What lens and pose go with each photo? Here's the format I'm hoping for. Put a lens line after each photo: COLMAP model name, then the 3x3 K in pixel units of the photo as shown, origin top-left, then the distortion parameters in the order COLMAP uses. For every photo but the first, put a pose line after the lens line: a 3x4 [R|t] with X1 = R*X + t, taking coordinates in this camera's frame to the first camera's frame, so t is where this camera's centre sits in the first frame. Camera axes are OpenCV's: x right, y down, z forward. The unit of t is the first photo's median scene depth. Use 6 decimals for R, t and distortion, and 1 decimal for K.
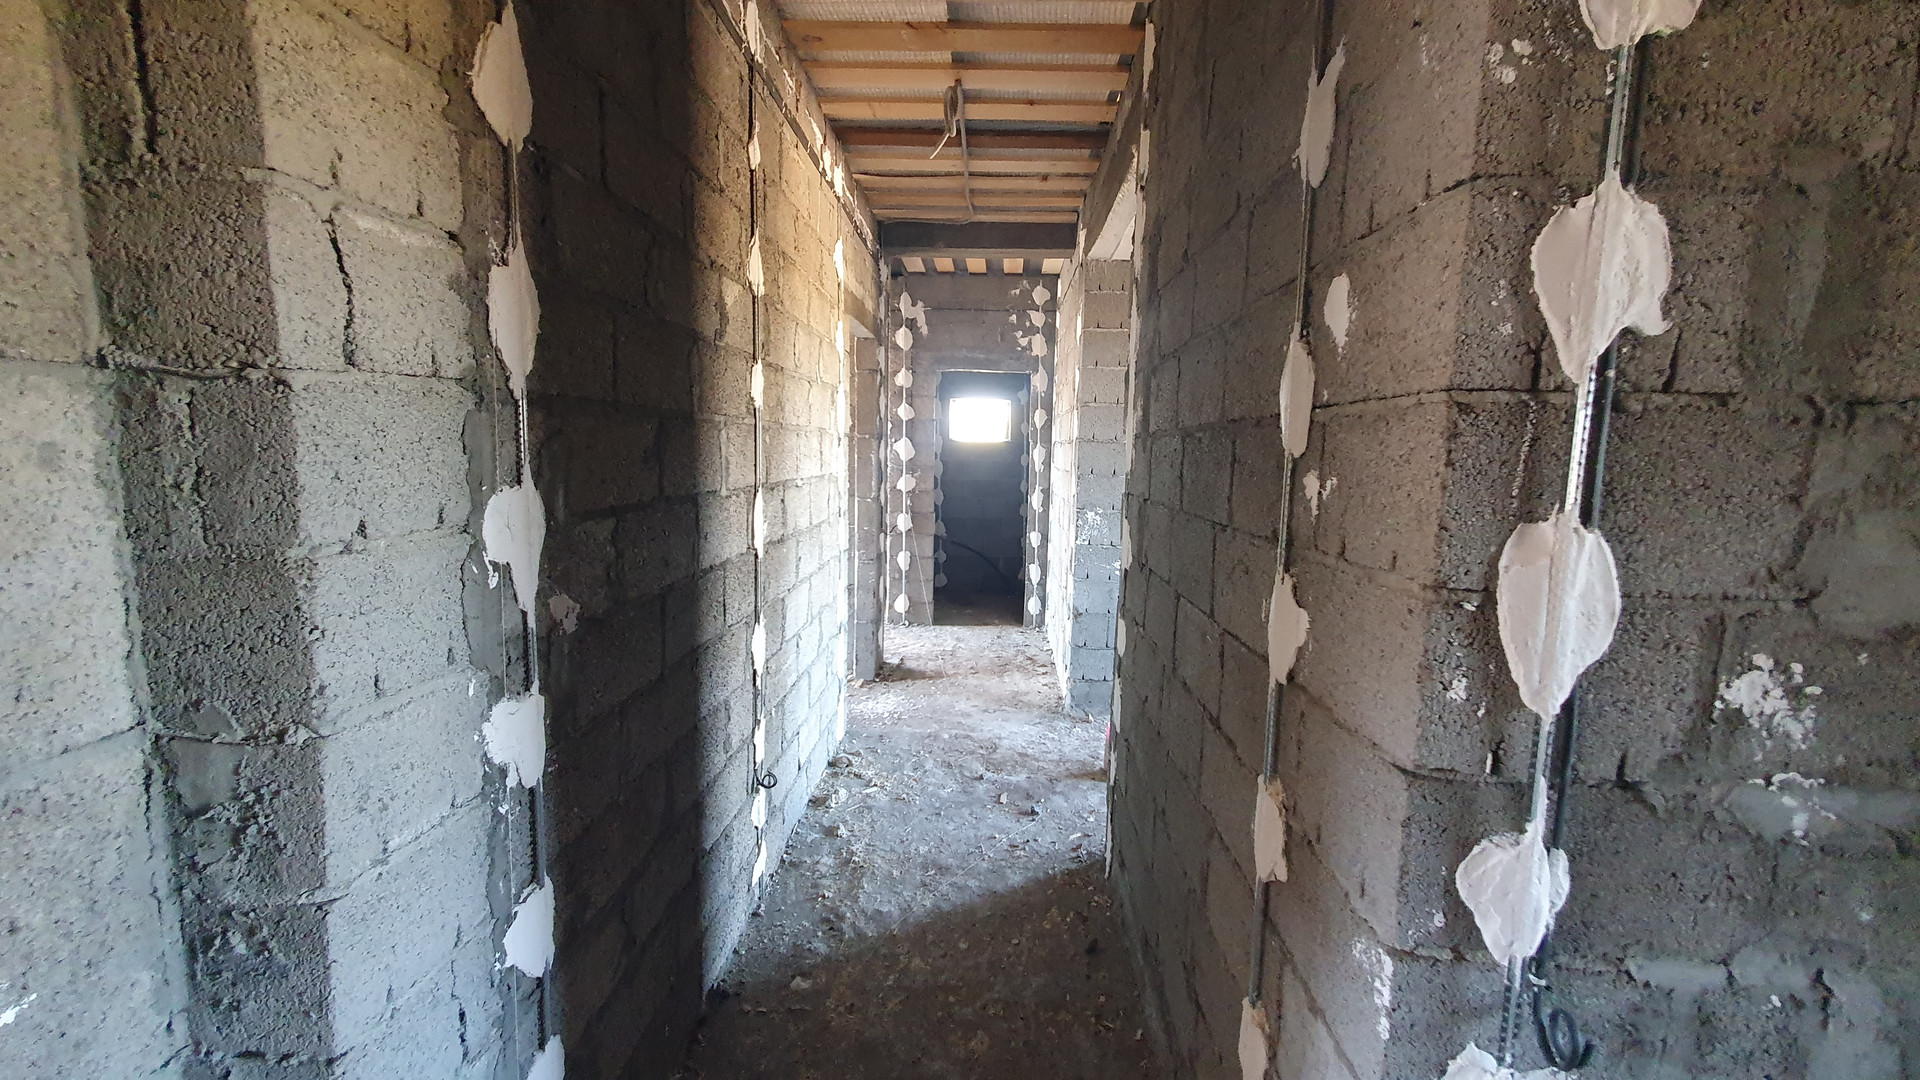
lens RADIAL K [[762.5, 0, 963.2], [0, 762.5, 537.6], [0, 0, 1]] dist [0.003356, -0.000202]
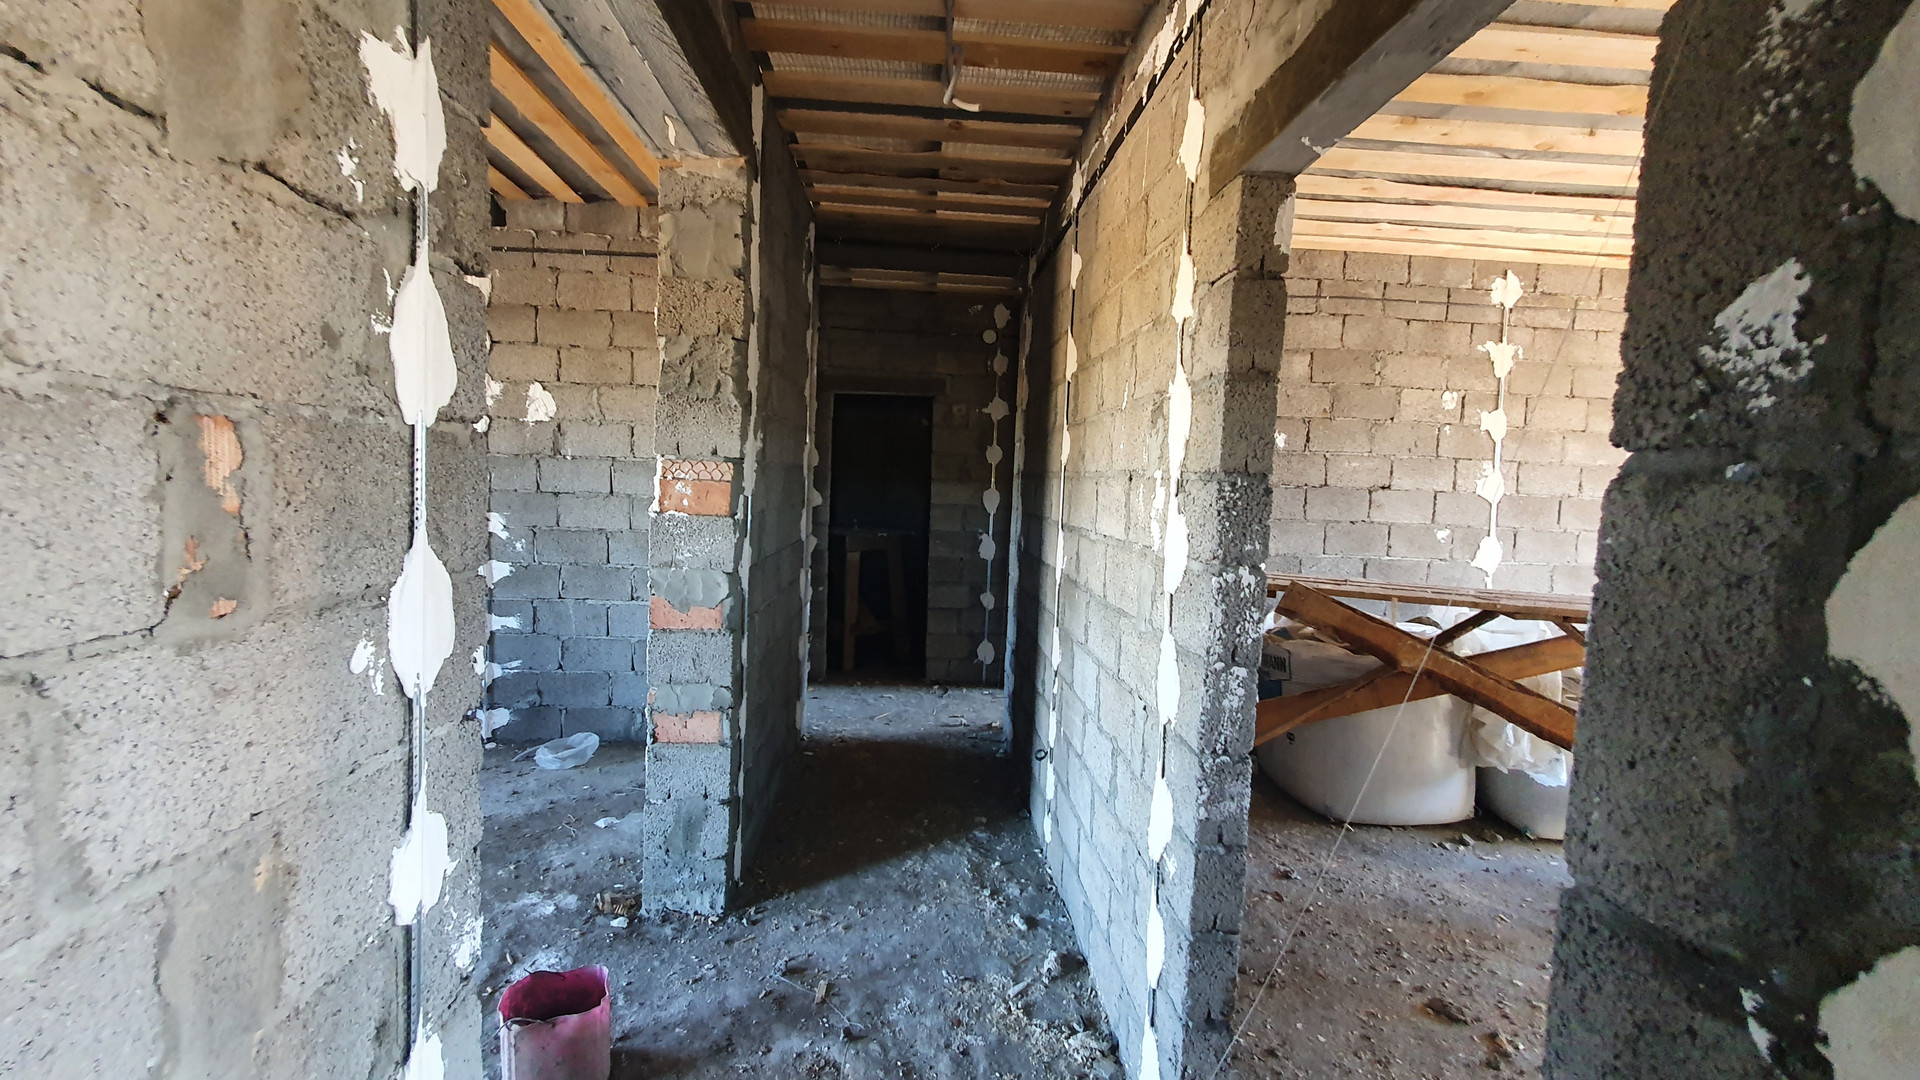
lens RADIAL K [[762.5, 0, 963.2], [0, 762.5, 537.6], [0, 0, 1]] dist [0.003356, -0.000202]
pose [[-0.991934, -0.057253, -0.113088, 0.029341], [-0.078369, 0.978230, 0.192155, -0.213029], [0.099624, 0.199467, -0.974827, 1.733640]]
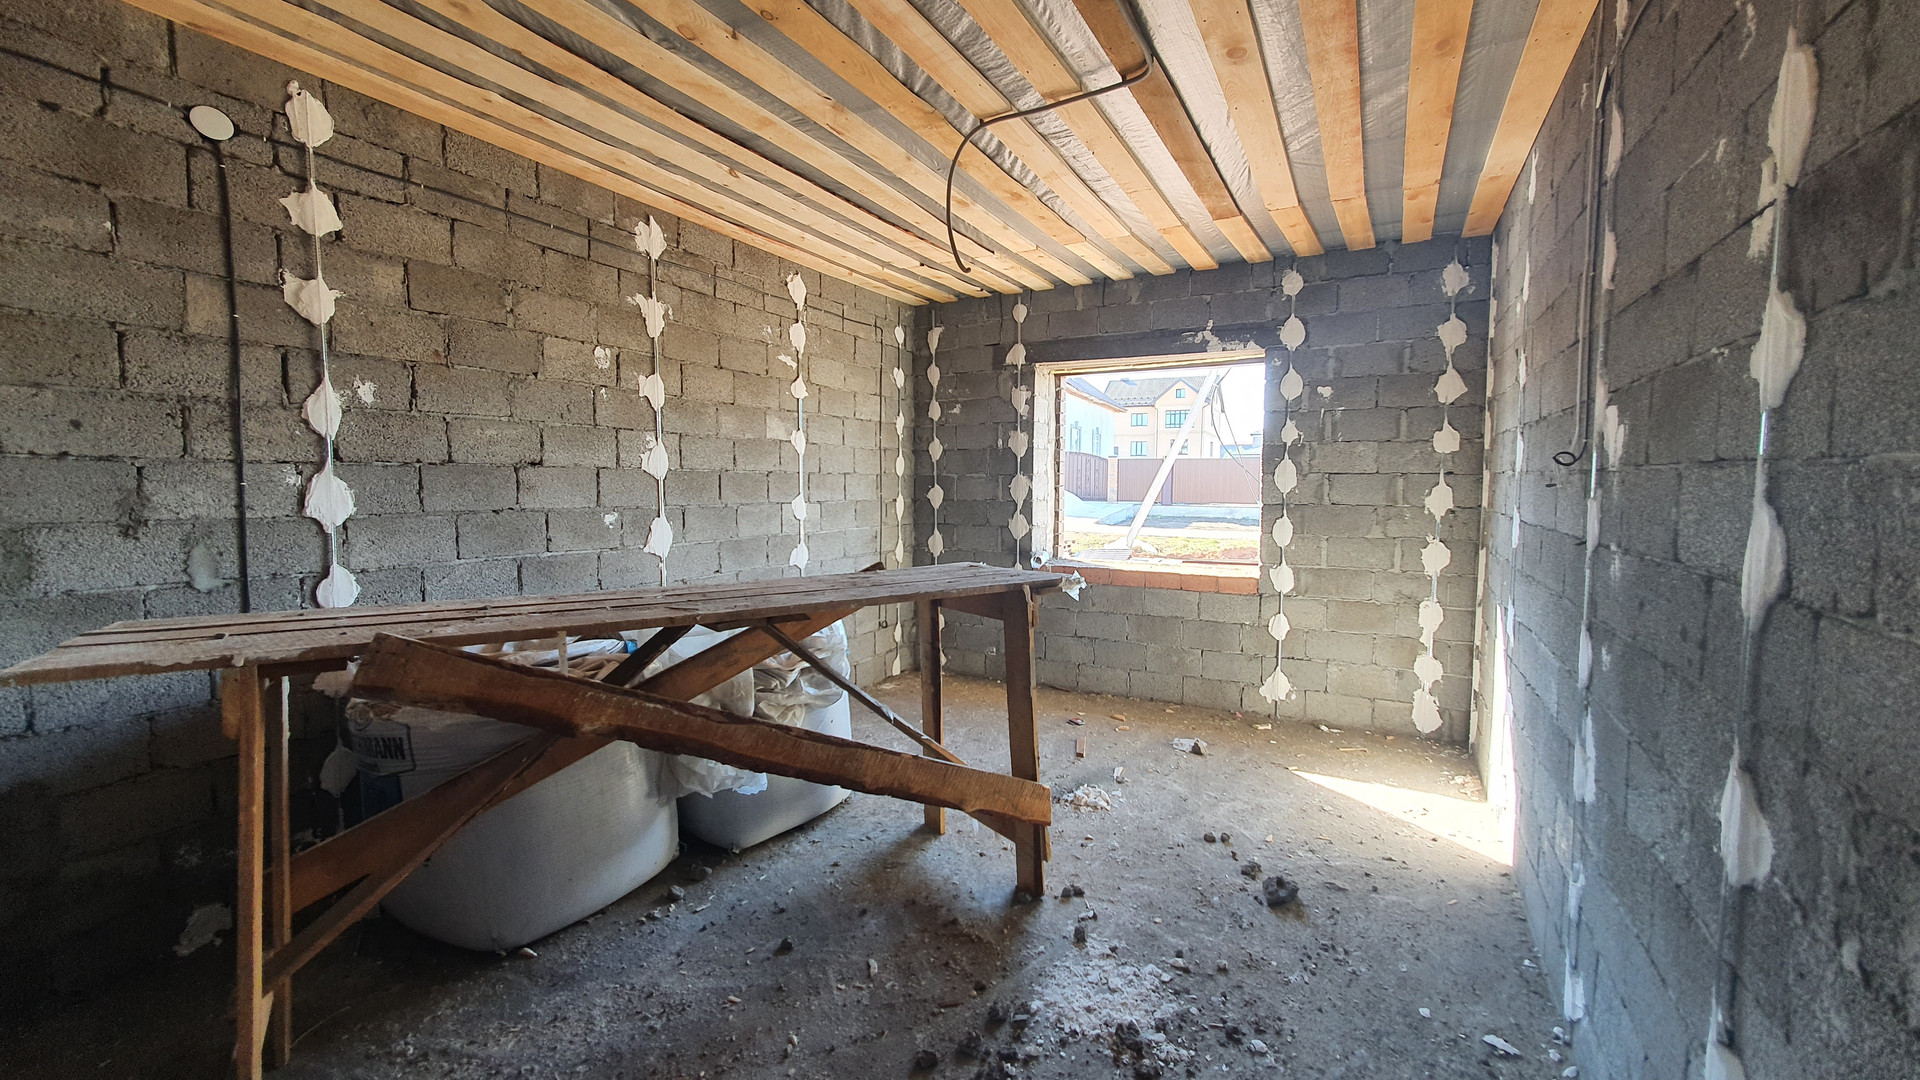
lens RADIAL K [[762.5, 0, 963.2], [0, 762.5, 537.6], [0, 0, 1]] dist [0.003356, -0.000202]
pose [[-0.440797, 0.032968, -0.897001, -0.038761], [-0.140784, 0.984418, 0.105363, -0.205816], [0.886498, 0.172727, -0.429287, 1.642474]]
